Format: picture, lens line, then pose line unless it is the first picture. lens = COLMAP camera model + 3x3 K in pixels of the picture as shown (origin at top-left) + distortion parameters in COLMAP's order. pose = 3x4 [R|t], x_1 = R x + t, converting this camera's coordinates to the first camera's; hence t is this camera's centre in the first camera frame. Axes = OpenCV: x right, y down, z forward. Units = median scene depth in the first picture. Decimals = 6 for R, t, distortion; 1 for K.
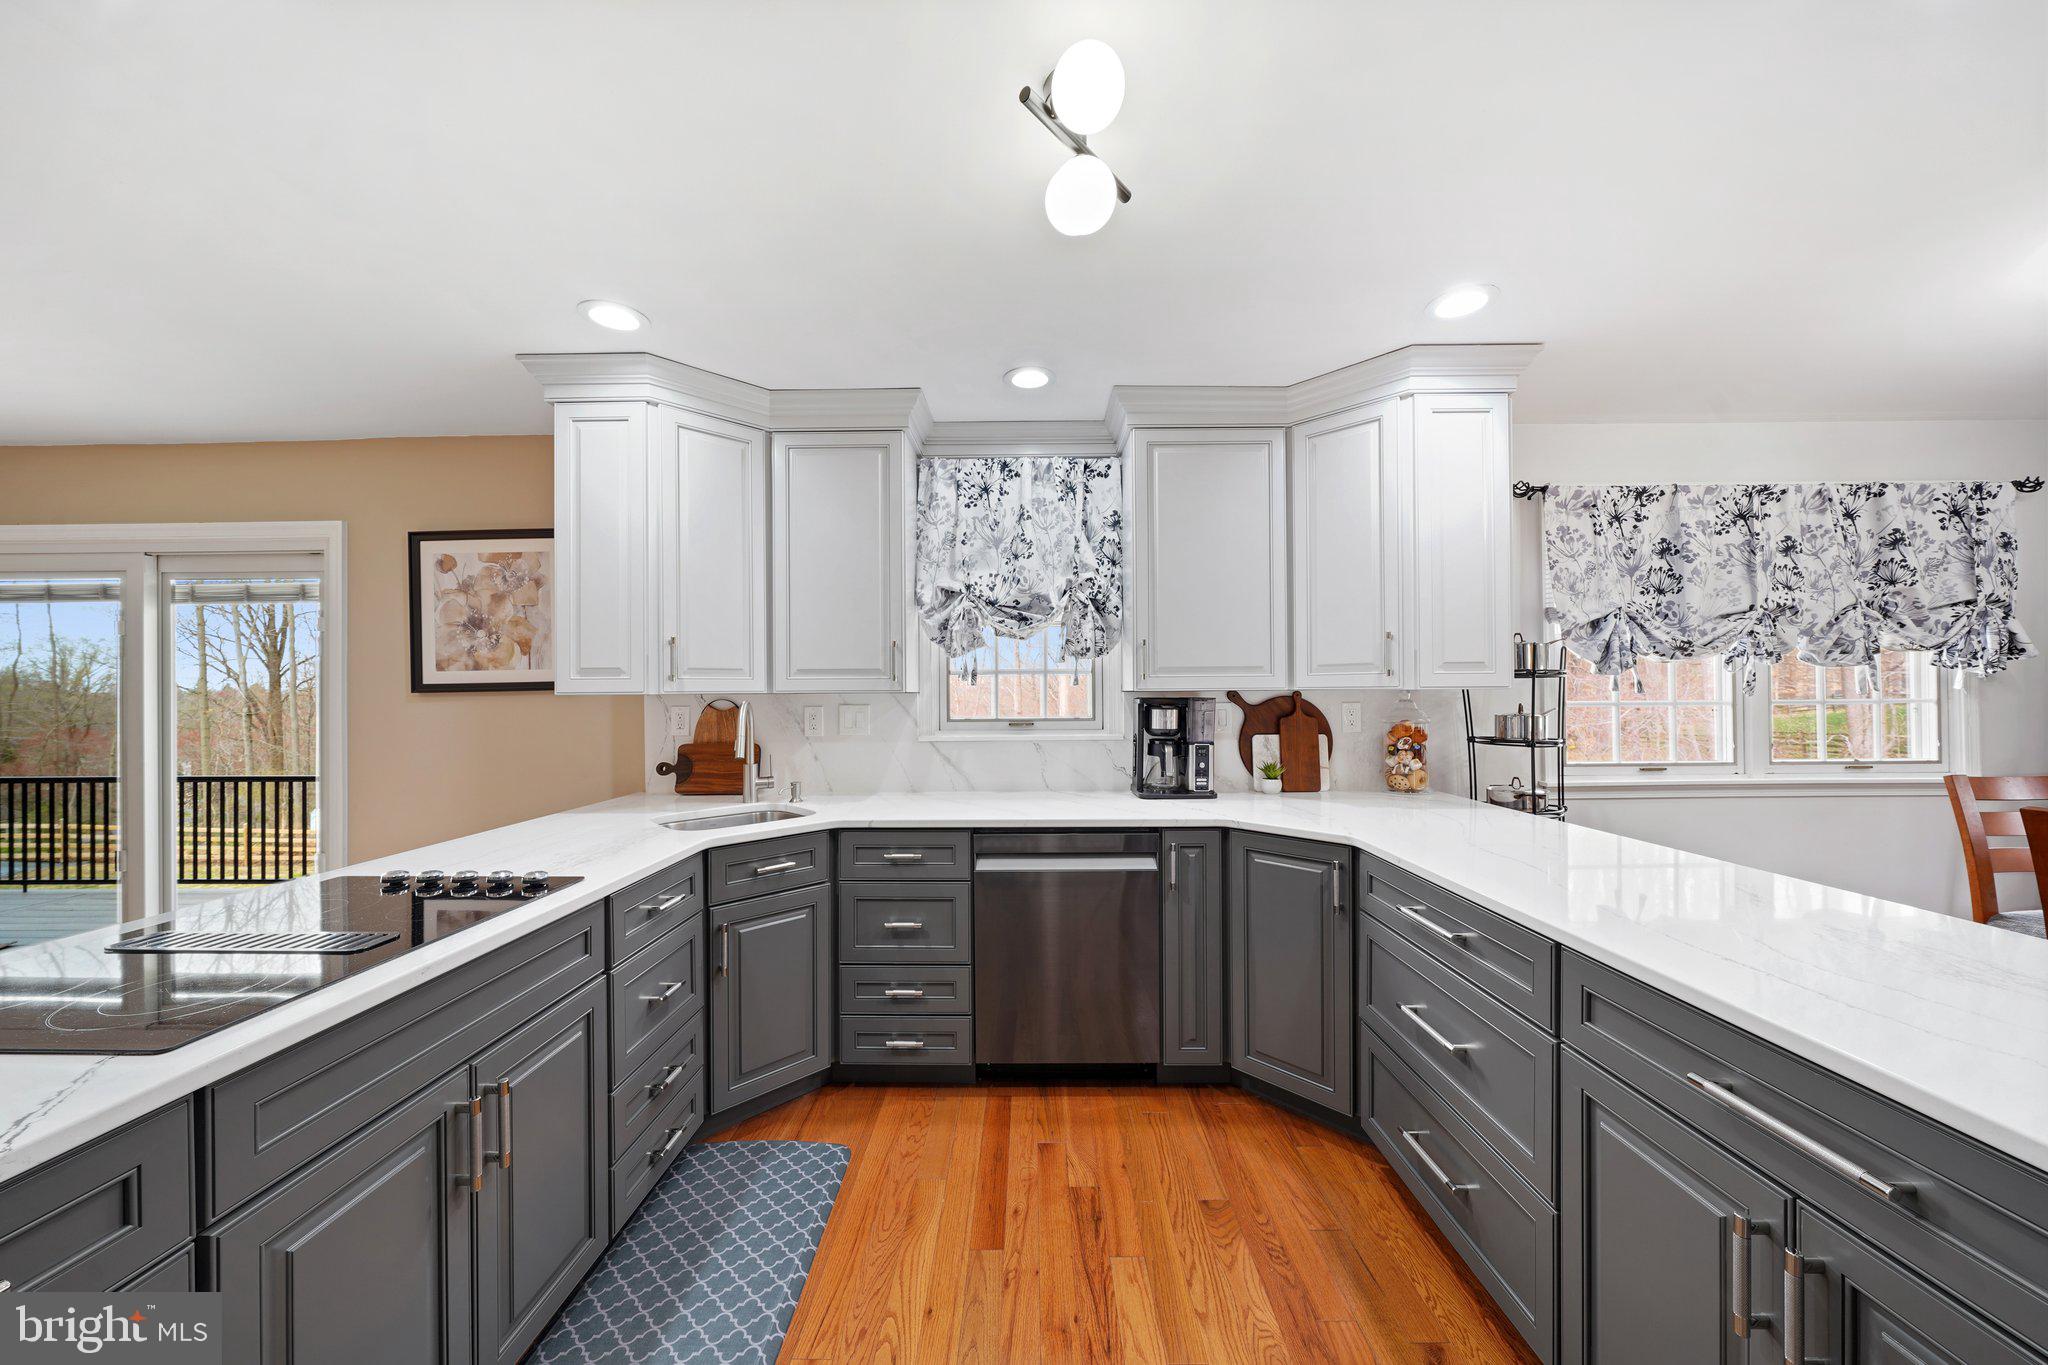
lens RADIAL K [[699.7, 0, 1025.7], [0, 699.7, 688.0], [0, 0, 1]] dist [-0.006984, 0.000070]
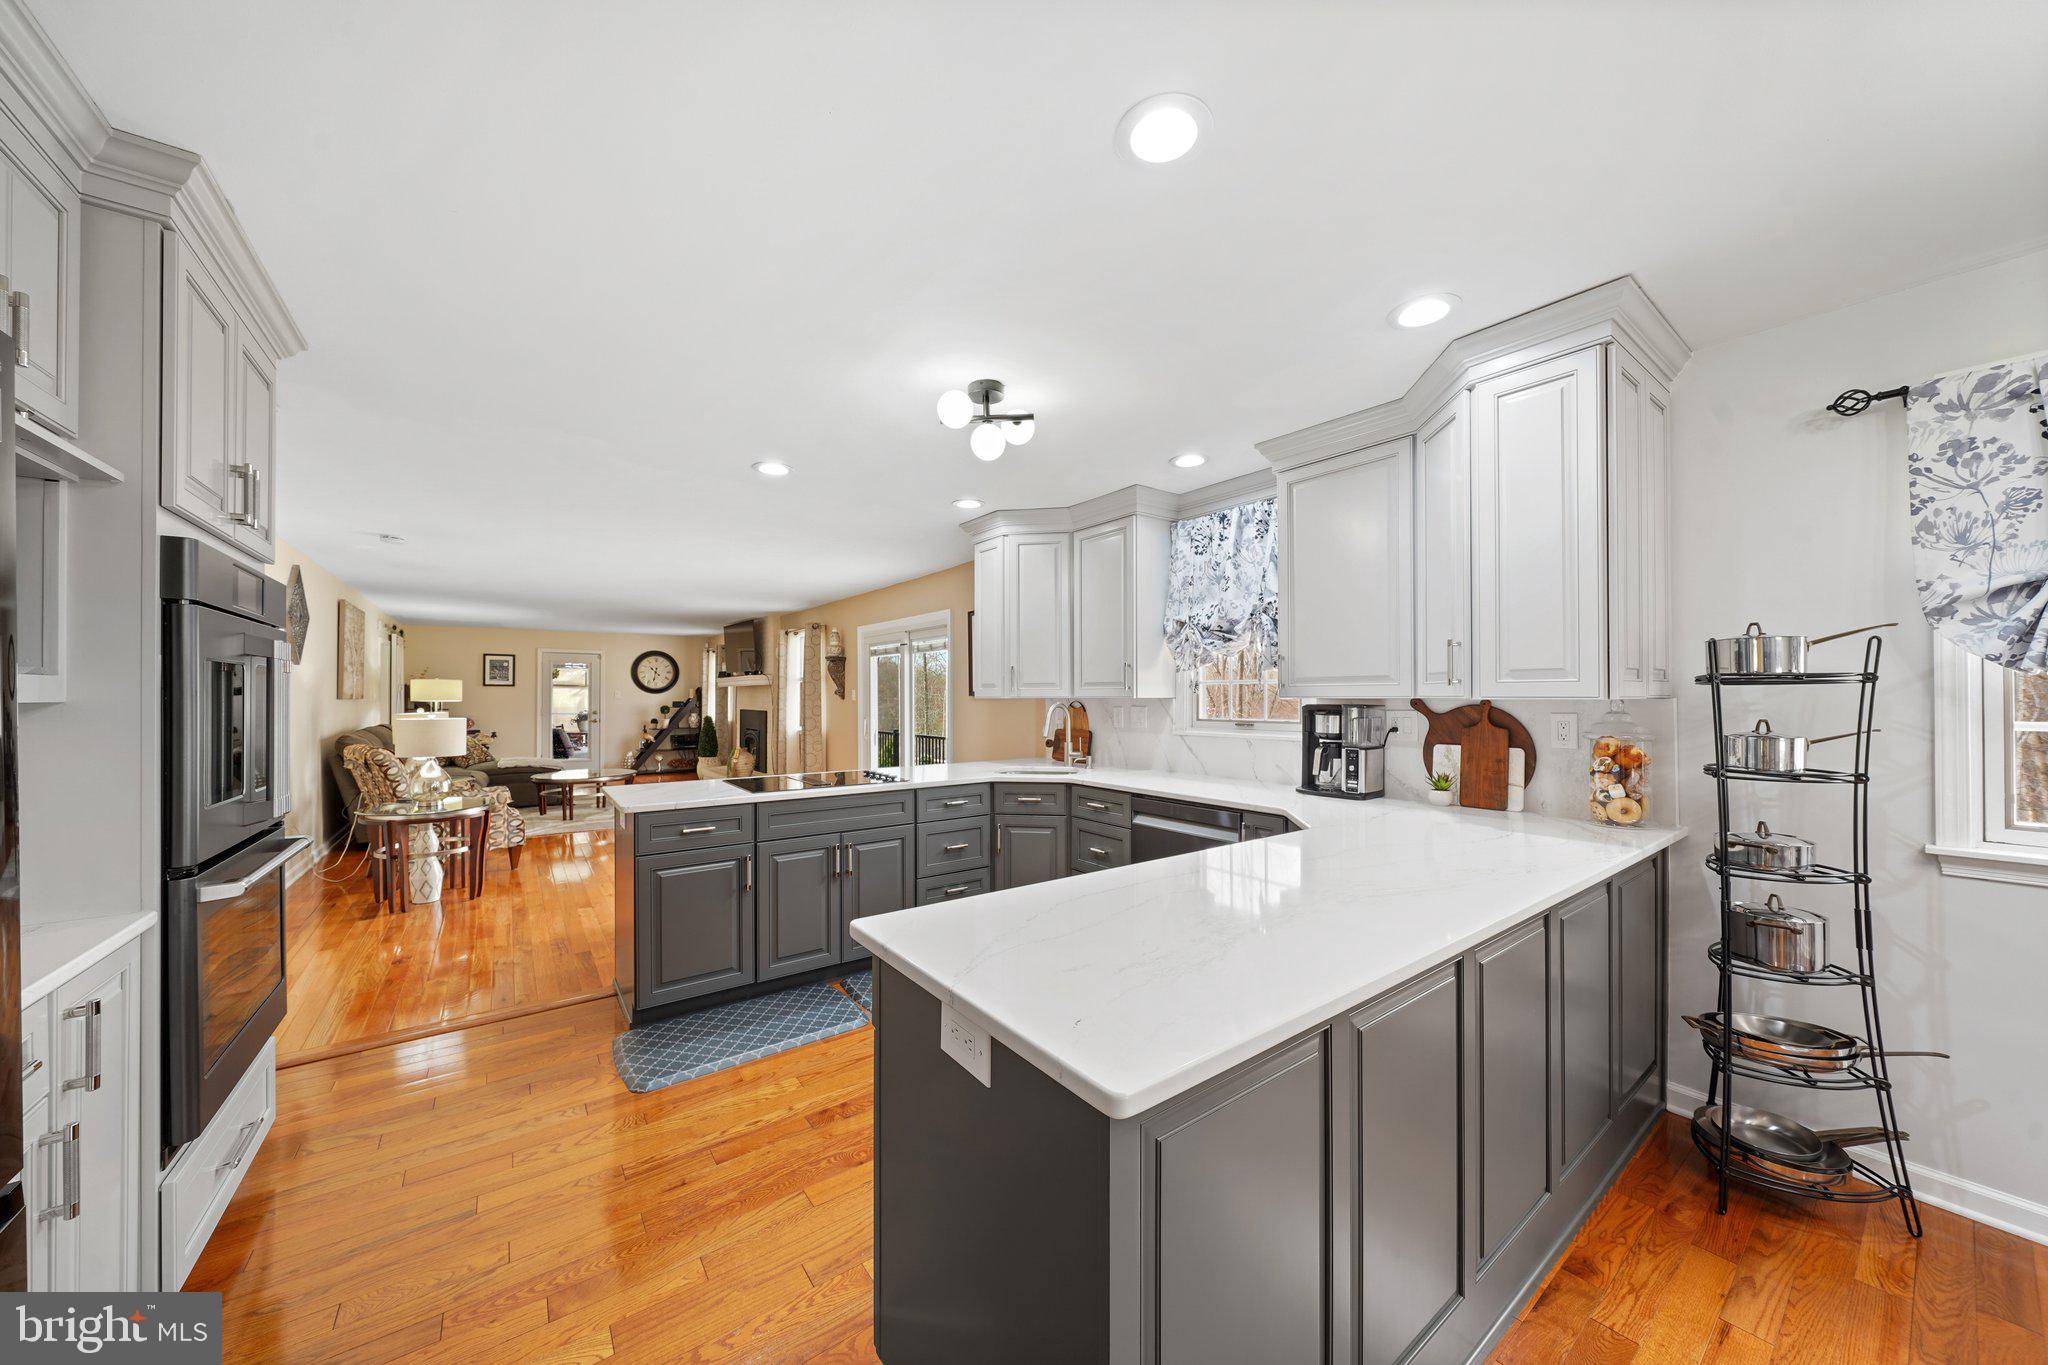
lens RADIAL K [[699.7, 0, 1021.3], [0, 699.7, 688.3], [0, 0, 1]] dist [-0.006984, 0.000070]
pose [[0.602999, -0.003038, -0.797736, 0.762995], [0.003531, 0.999993, -0.001139, -0.011638], [0.797734, -0.002130, 0.603005, -0.043324]]
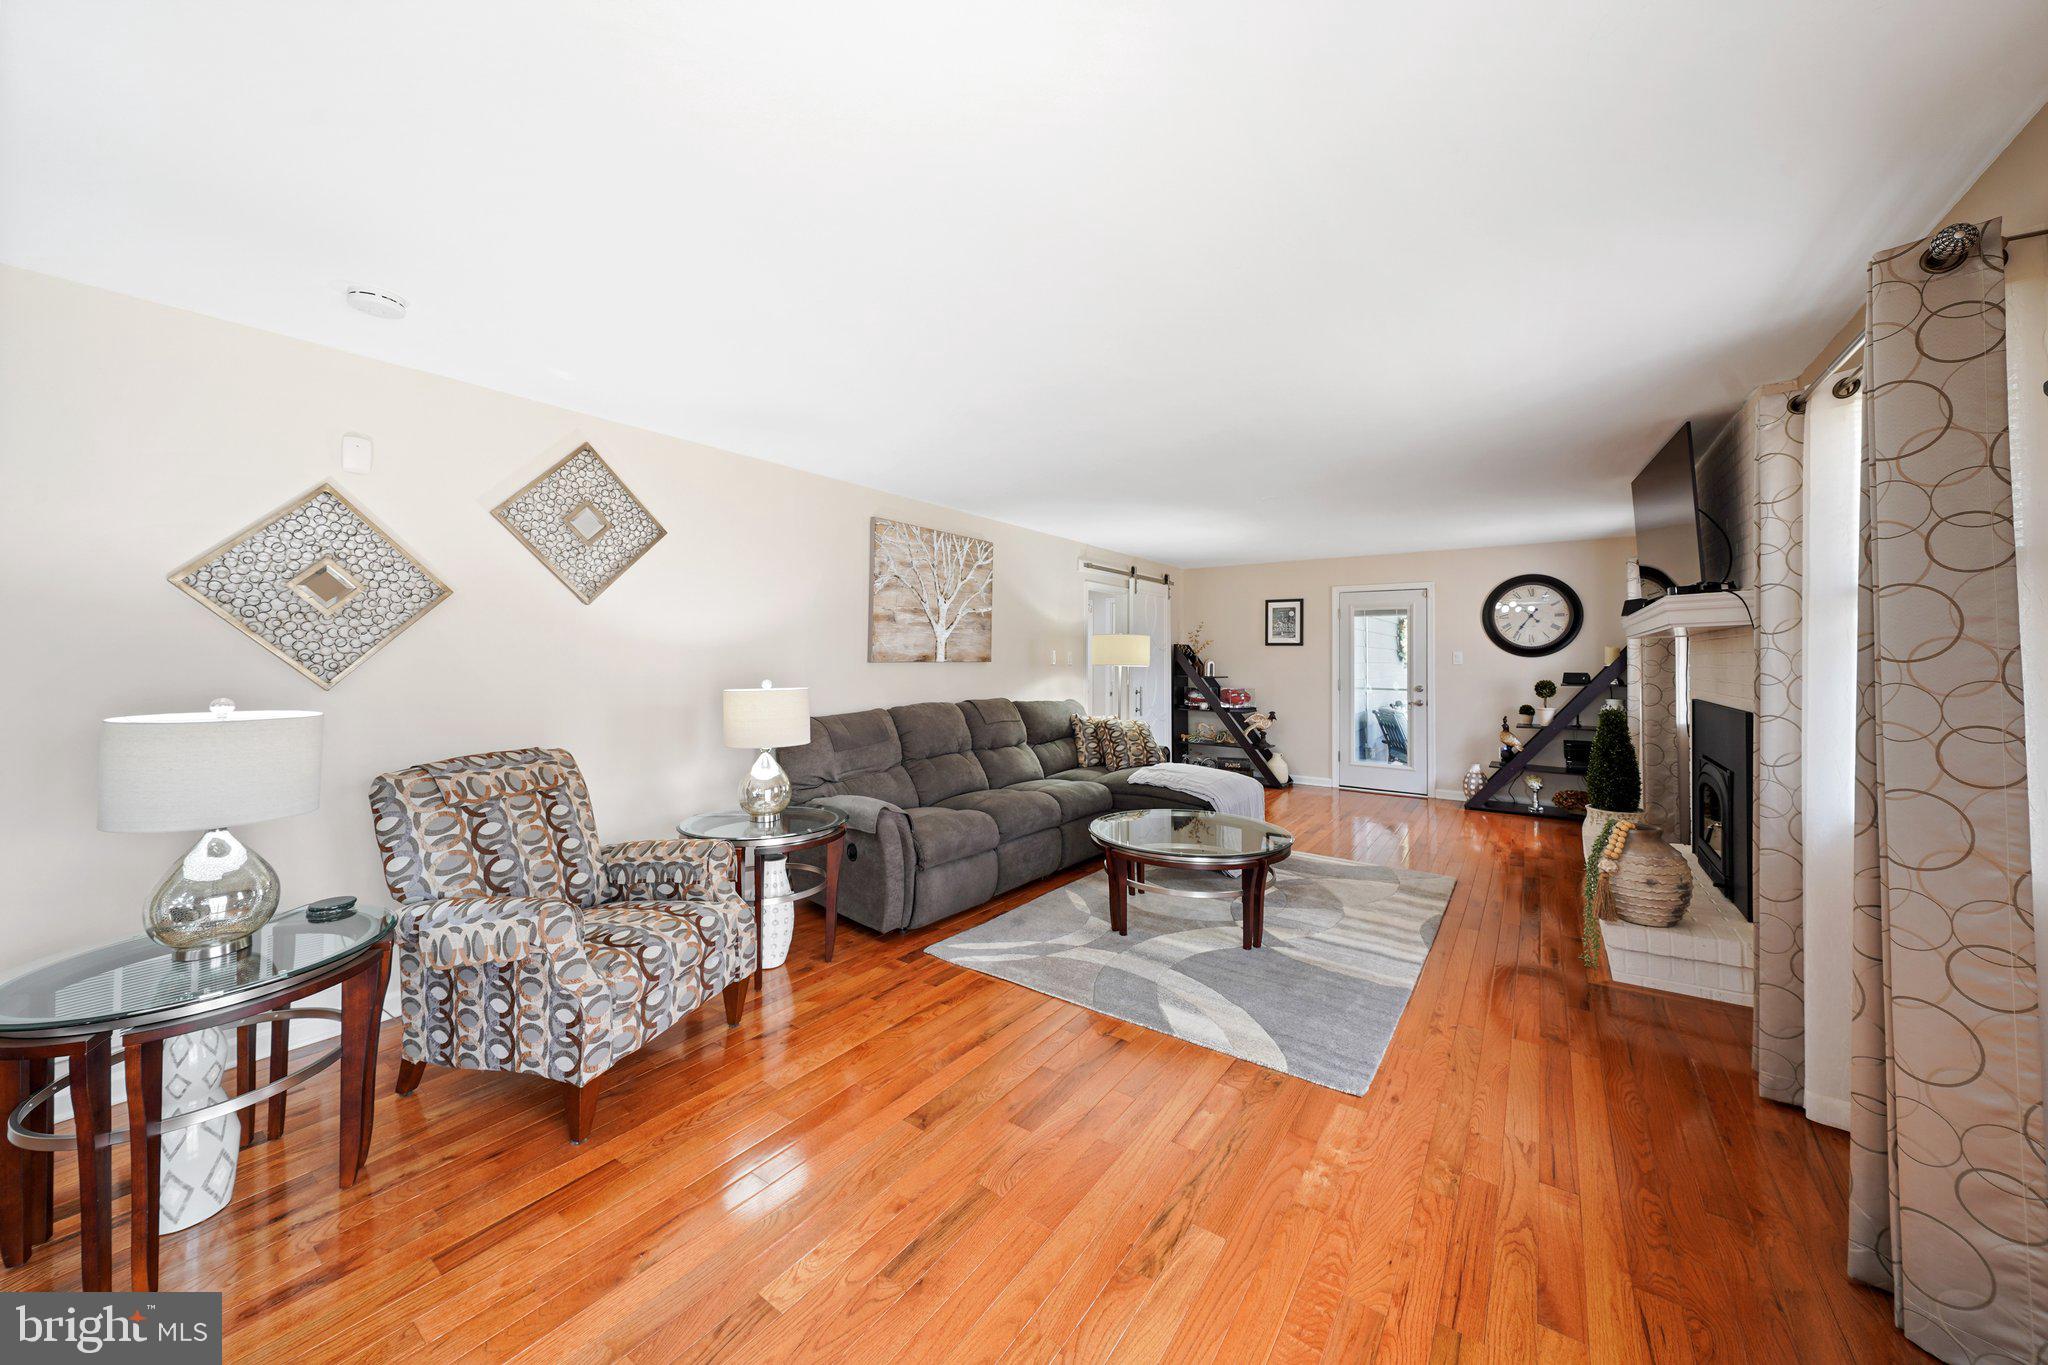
lens RADIAL K [[699.7, 0, 1025.4], [0, 699.7, 649.3], [0, 0, 1]] dist [-0.006984, 0.000070]
pose [[-0.585382, -0.009681, -0.810700, -1.326434], [0.004385, 0.999876, -0.015107, 0.010505], [0.810746, -0.012399, -0.585267, 0.765791]]
